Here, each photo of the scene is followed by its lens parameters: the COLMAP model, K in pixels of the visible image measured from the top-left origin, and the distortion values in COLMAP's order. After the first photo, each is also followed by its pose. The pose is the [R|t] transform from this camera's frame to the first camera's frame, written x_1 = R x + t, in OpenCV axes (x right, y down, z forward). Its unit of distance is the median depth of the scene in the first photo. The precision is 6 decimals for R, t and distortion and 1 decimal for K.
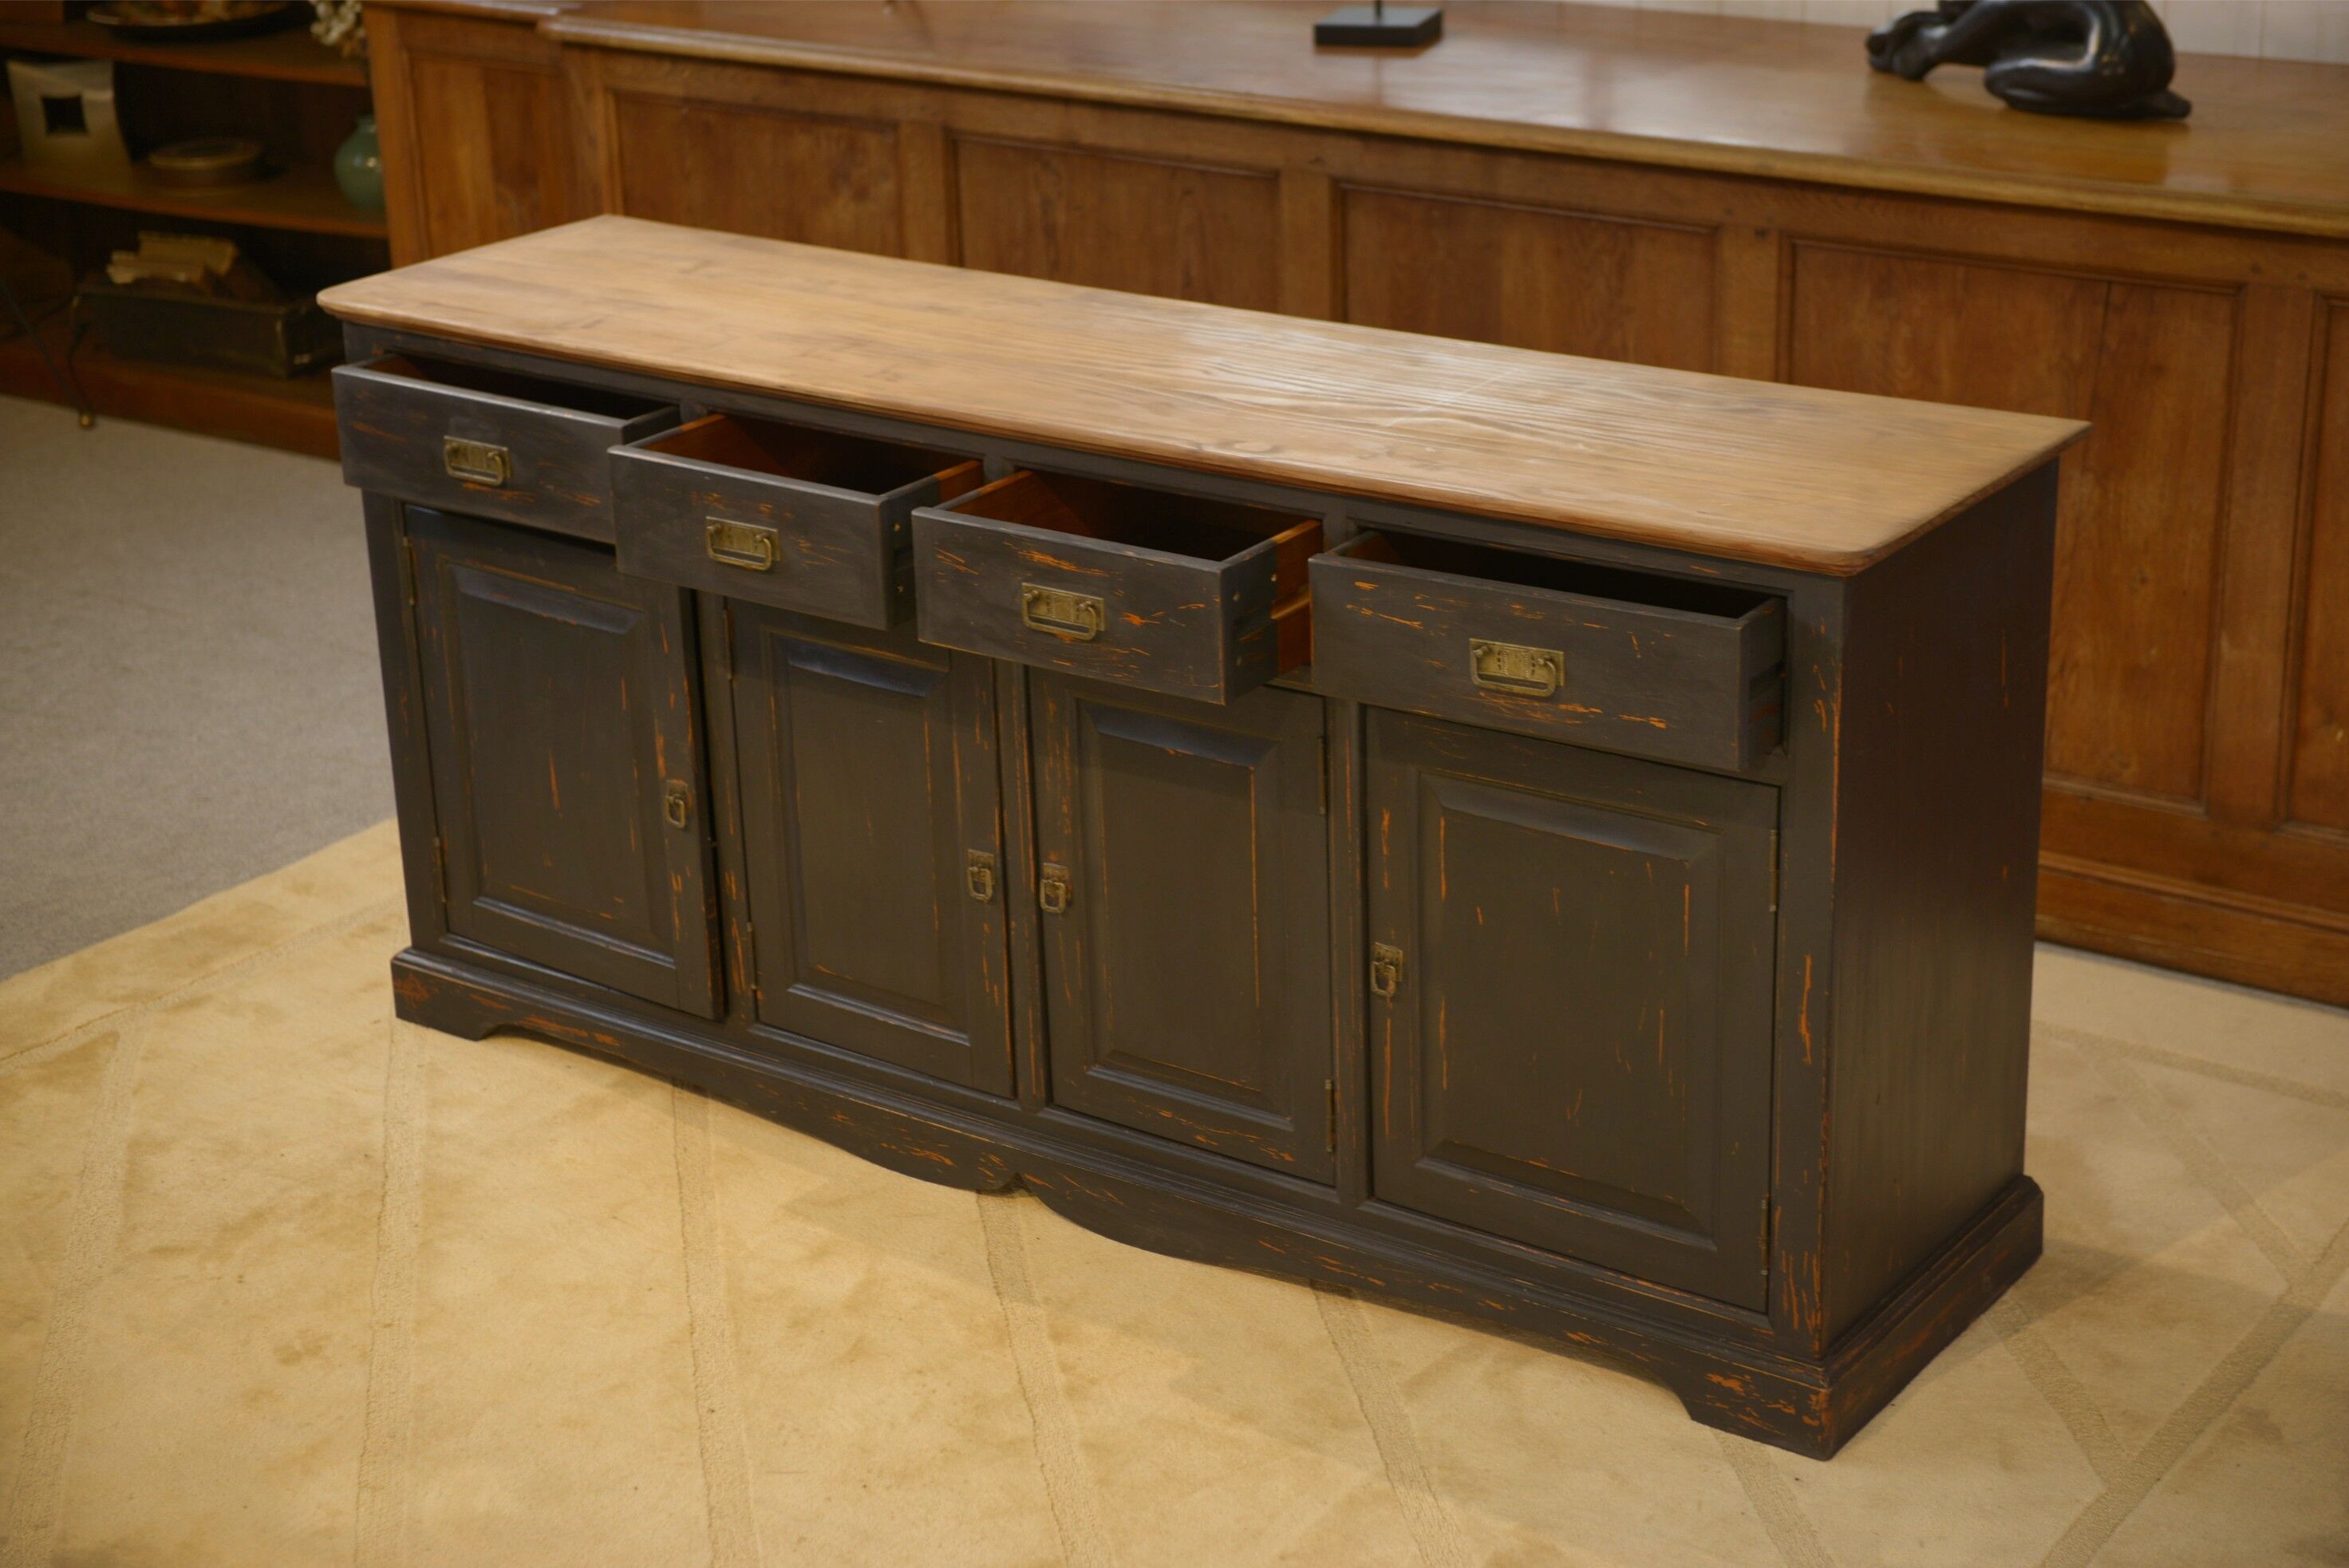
lens RADIAL K [[3782.3, 0, 1188.6], [0, 3782.3, 776.6], [0, 0, 1]] dist [0.124164, 0.000000]
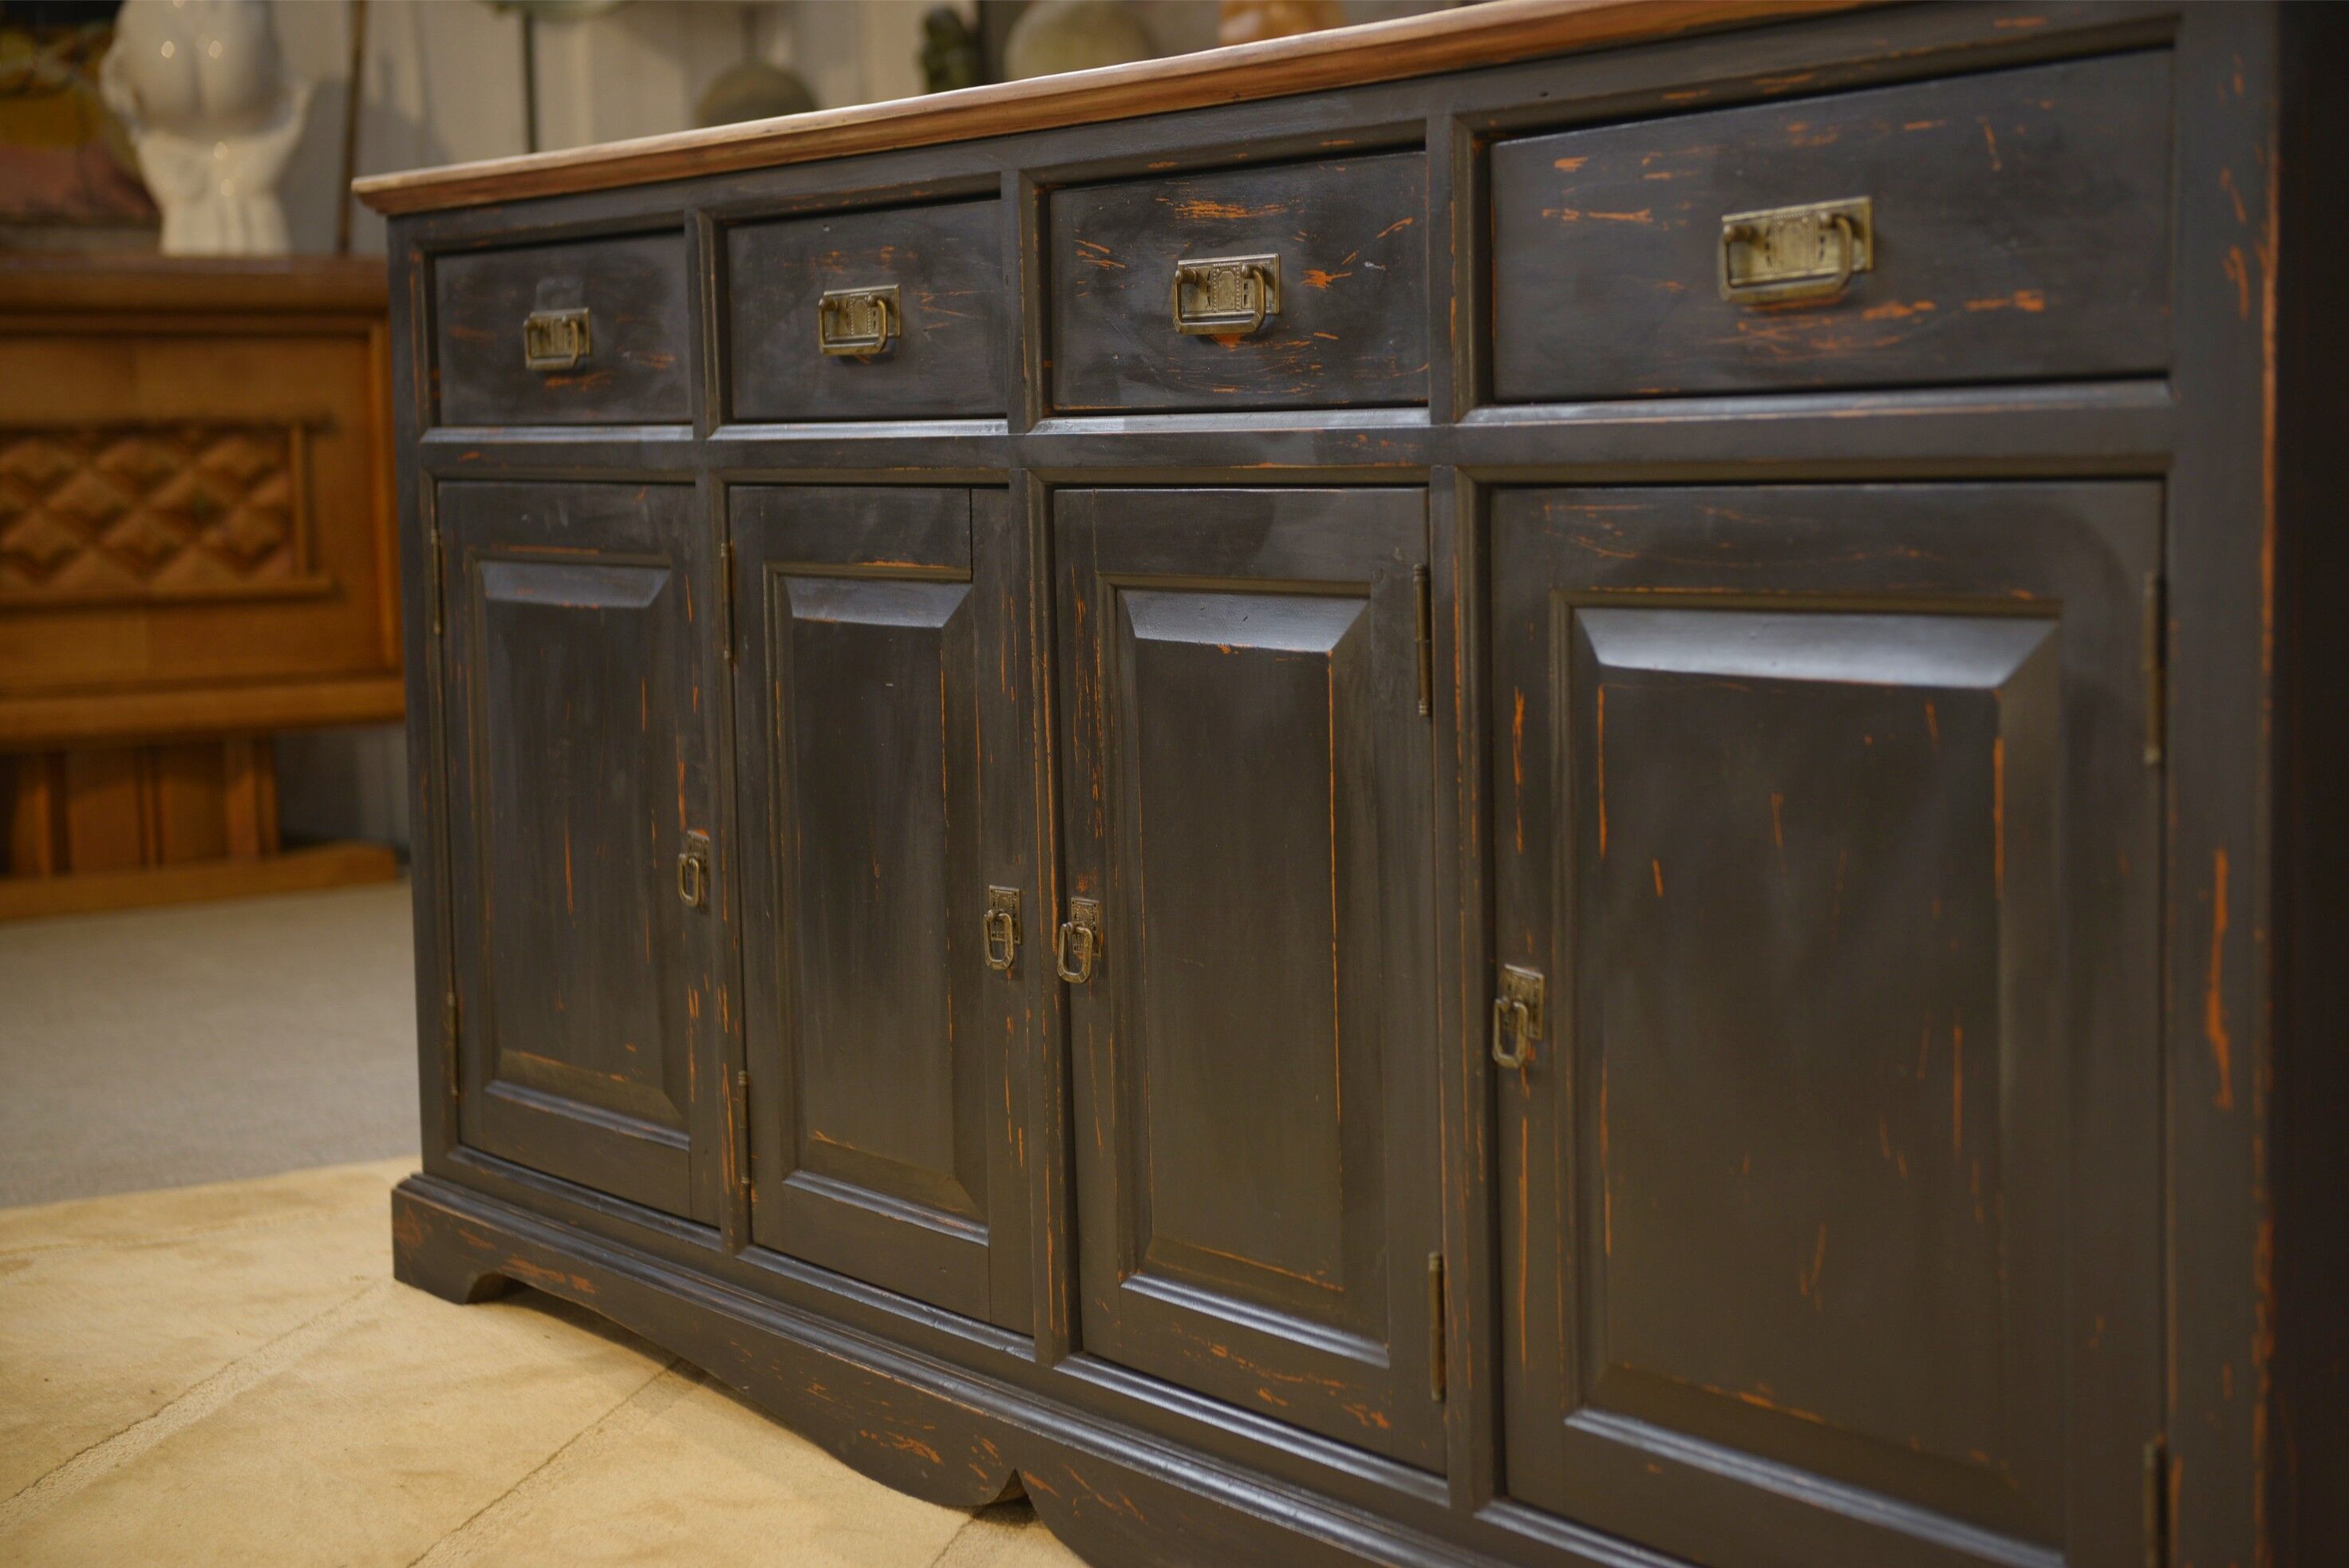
lens RADIAL K [[3782.3, 0, 1168.5], [0, 3782.3, 783.1], [0, 0, 1]] dist [0.124164, 0.000000]
pose [[0.940096, 0.041201, -0.338411, 0.164063], [-0.127700, 0.962955, -0.237509, 0.135199], [0.316089, 0.266496, 0.910532, 0.444910]]
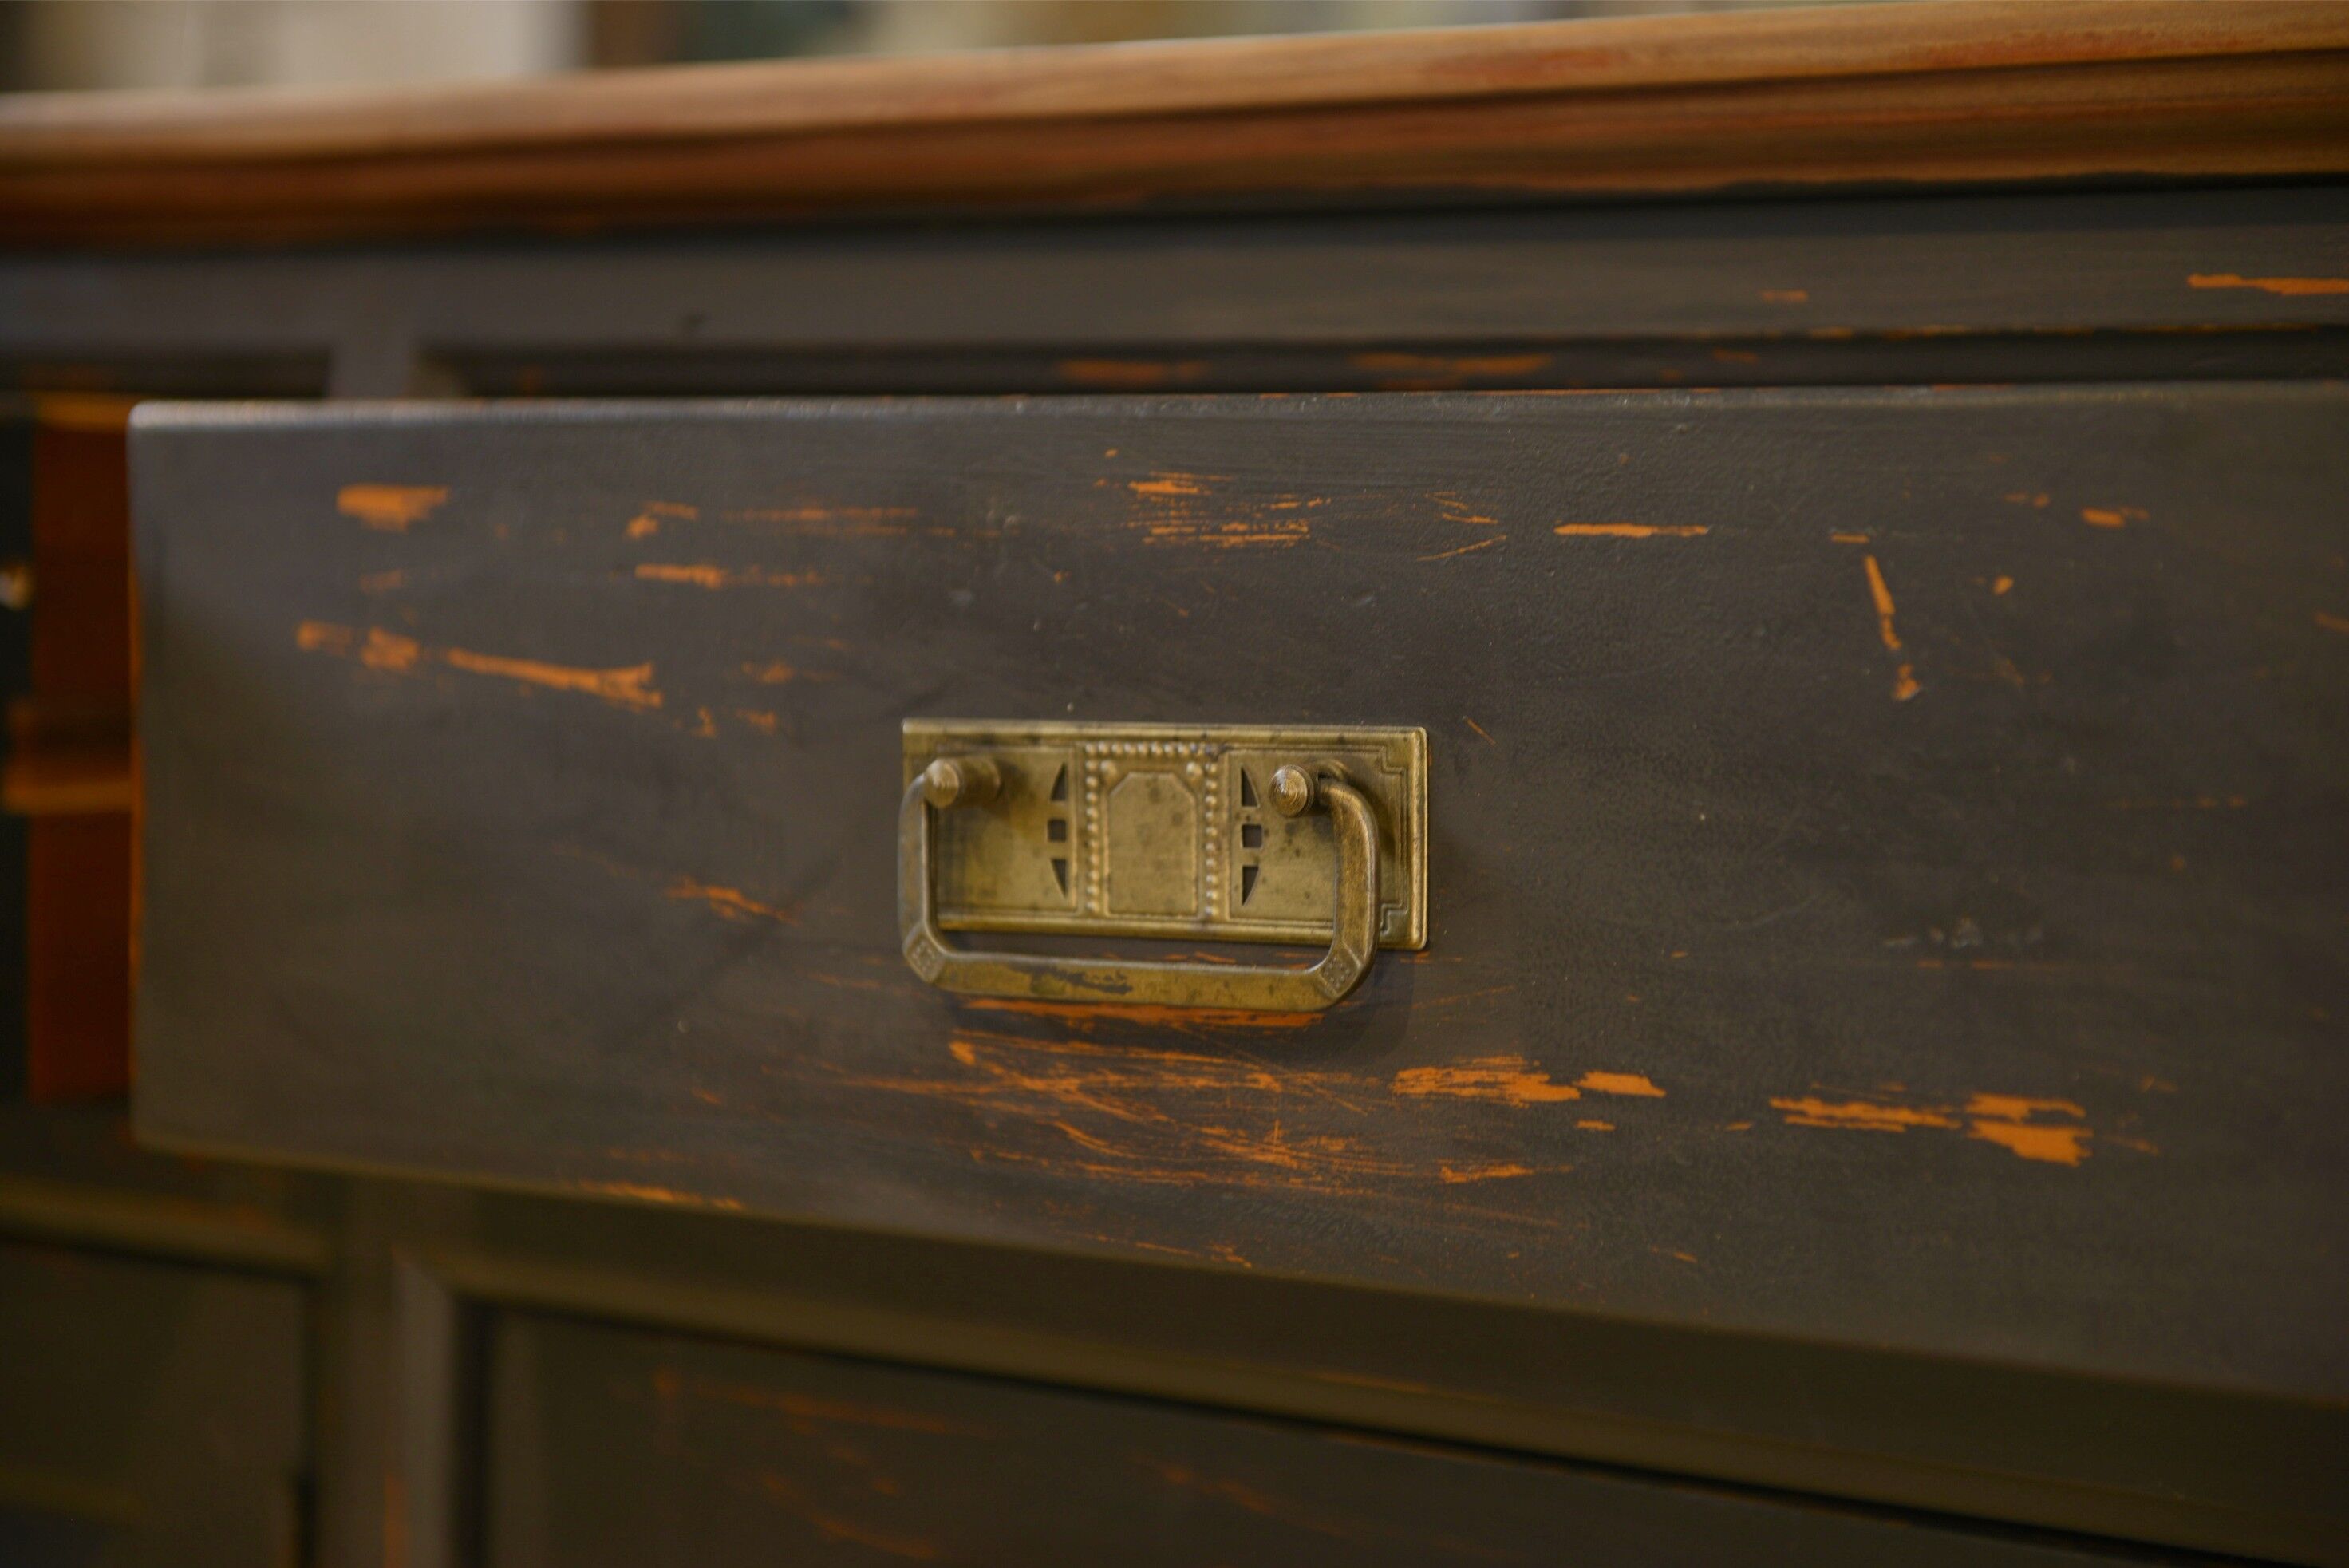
lens RADIAL K [[4574.7, 0, 1167.4], [0, 4574.7, 786.2], [0, 0, 1]] dist [0.135820, 0.000000]
pose [[0.998503, 0.042229, 0.034755, 0.078254], [-0.030054, 0.954585, -0.296420, 0.015862], [-0.045694, 0.294932, 0.954425, 0.676054]]
